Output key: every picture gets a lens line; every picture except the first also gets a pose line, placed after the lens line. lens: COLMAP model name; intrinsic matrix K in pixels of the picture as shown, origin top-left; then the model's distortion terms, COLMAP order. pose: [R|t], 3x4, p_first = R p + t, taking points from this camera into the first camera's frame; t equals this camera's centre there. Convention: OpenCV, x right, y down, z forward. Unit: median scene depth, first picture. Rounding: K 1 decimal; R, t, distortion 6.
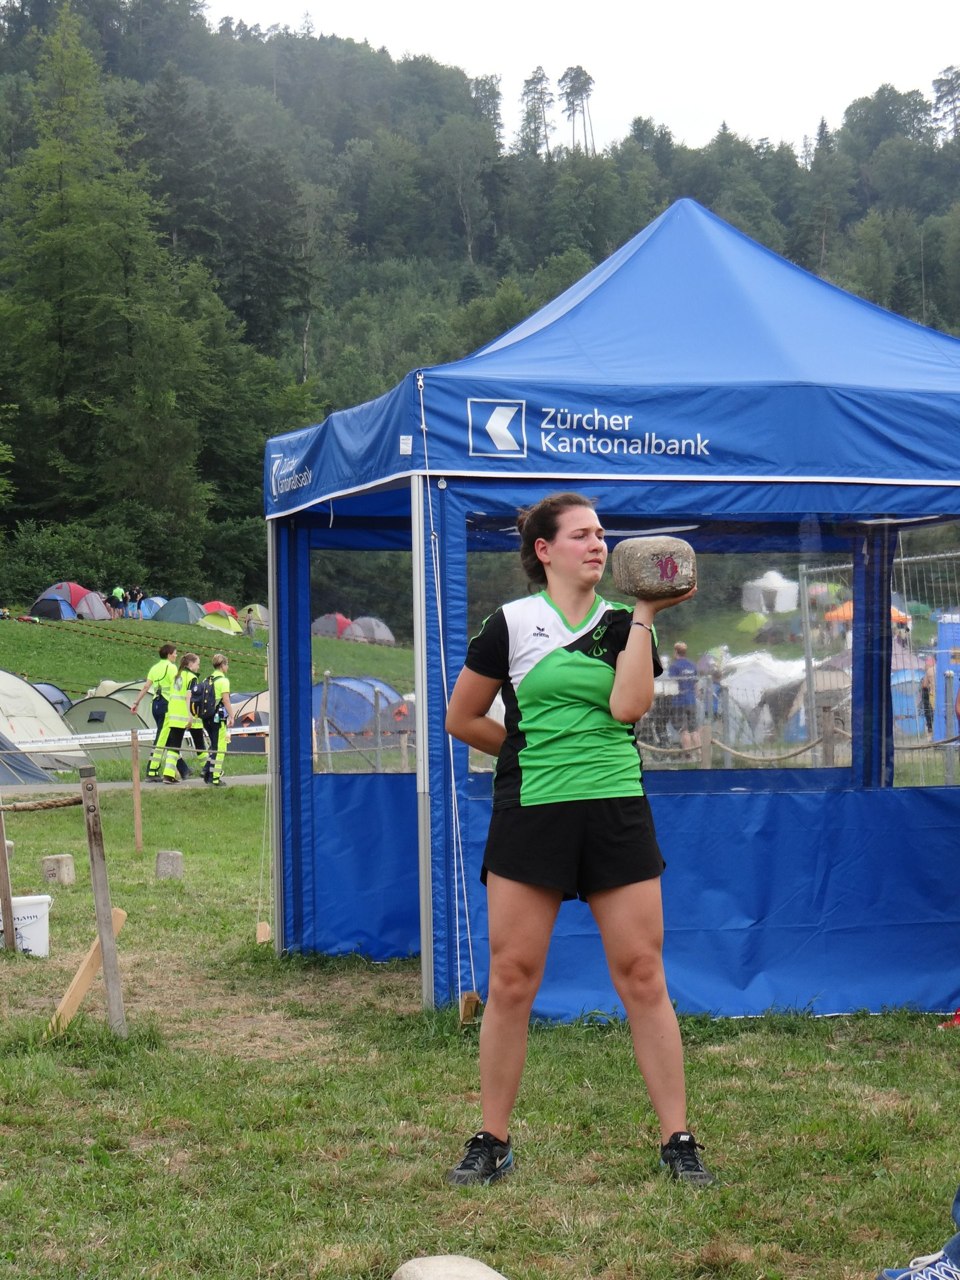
lens RADIAL K [[2929.1, 0, 496.6], [0, 2929.1, 657.5], [0, 0, 1]] dist [0.036425, 0.000000]
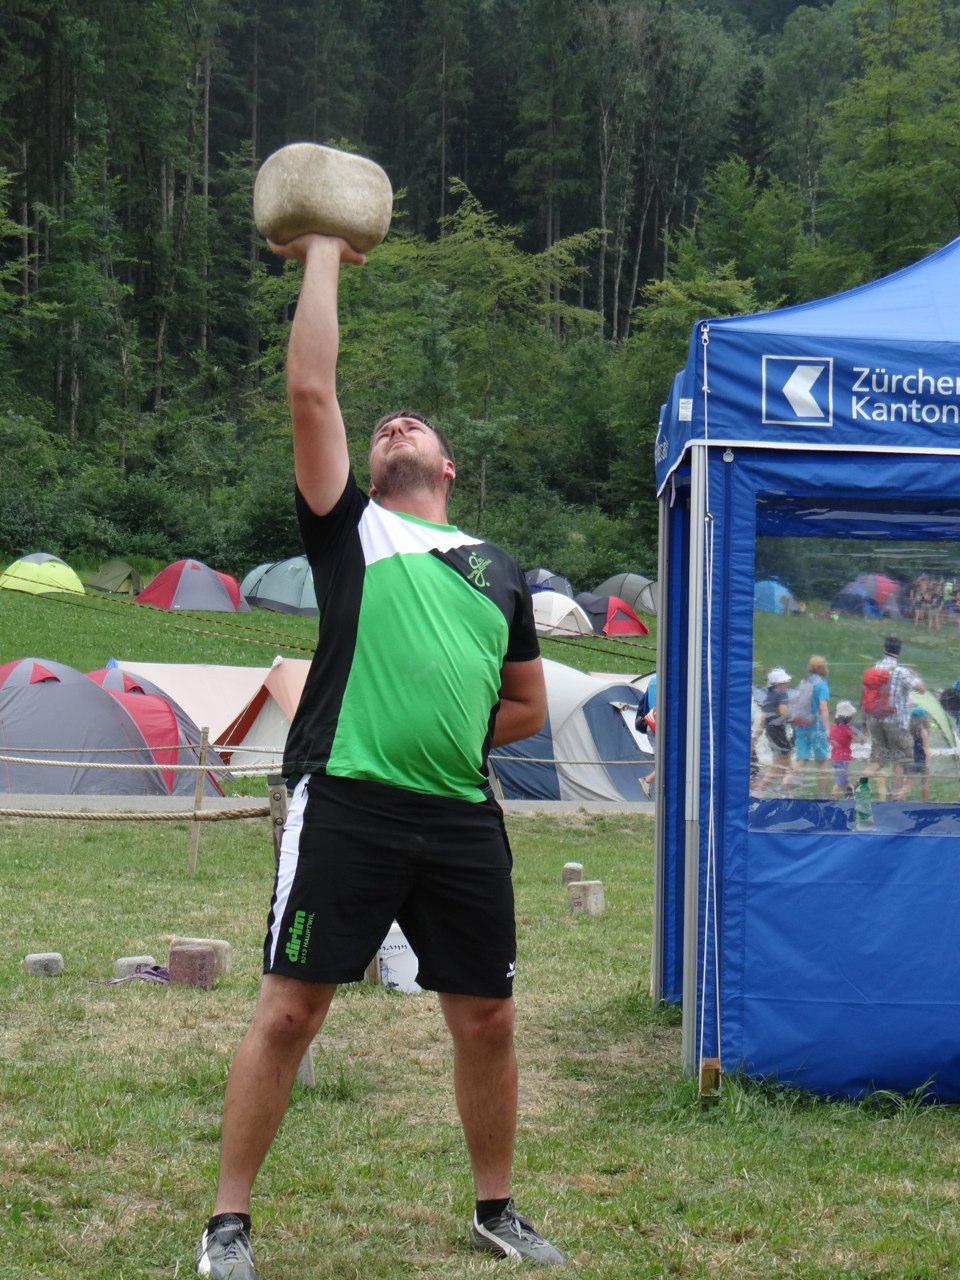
lens RADIAL K [[3376.6, 0, 434.1], [0, 3376.6, 656.9], [0, 0, 1]] dist [0.005528, 0.000000]
pose [[0.961210, 0.031089, -0.274060, 0.166918], [-0.031536, 0.999499, 0.002778, -0.001506], [0.274009, 0.005973, 0.961709, 0.040828]]
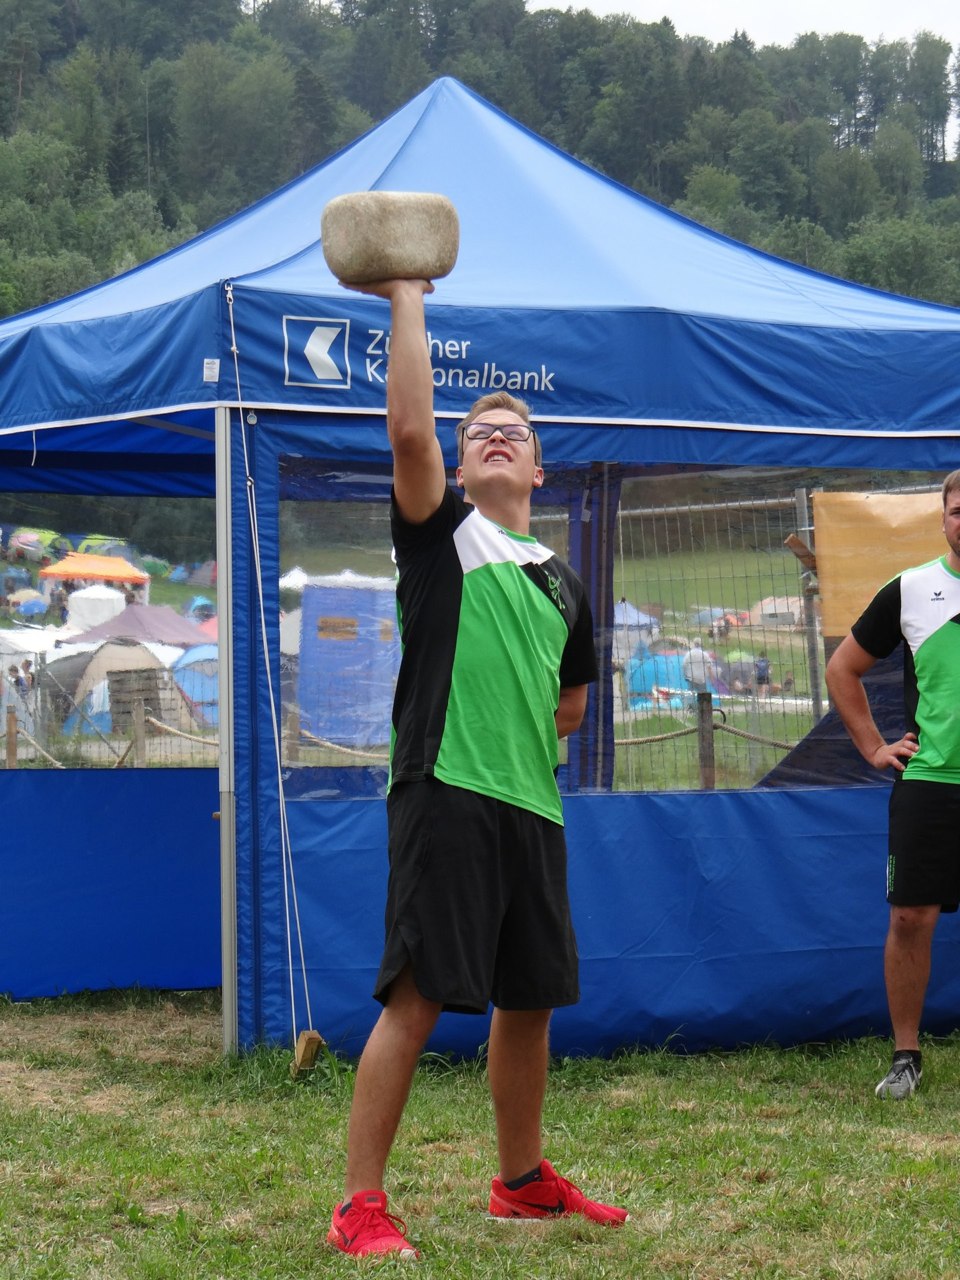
lens RADIAL K [[3785.9, 0, 528.5], [0, 3785.9, 730.9], [0, 0, 1]] dist [-0.068486, 0.000000]
pose [[0.971177, 0.004474, 0.238316, -0.194958], [-0.011042, 0.999595, 0.026228, -0.000103], [-0.238102, -0.028104, 0.970833, -0.054802]]
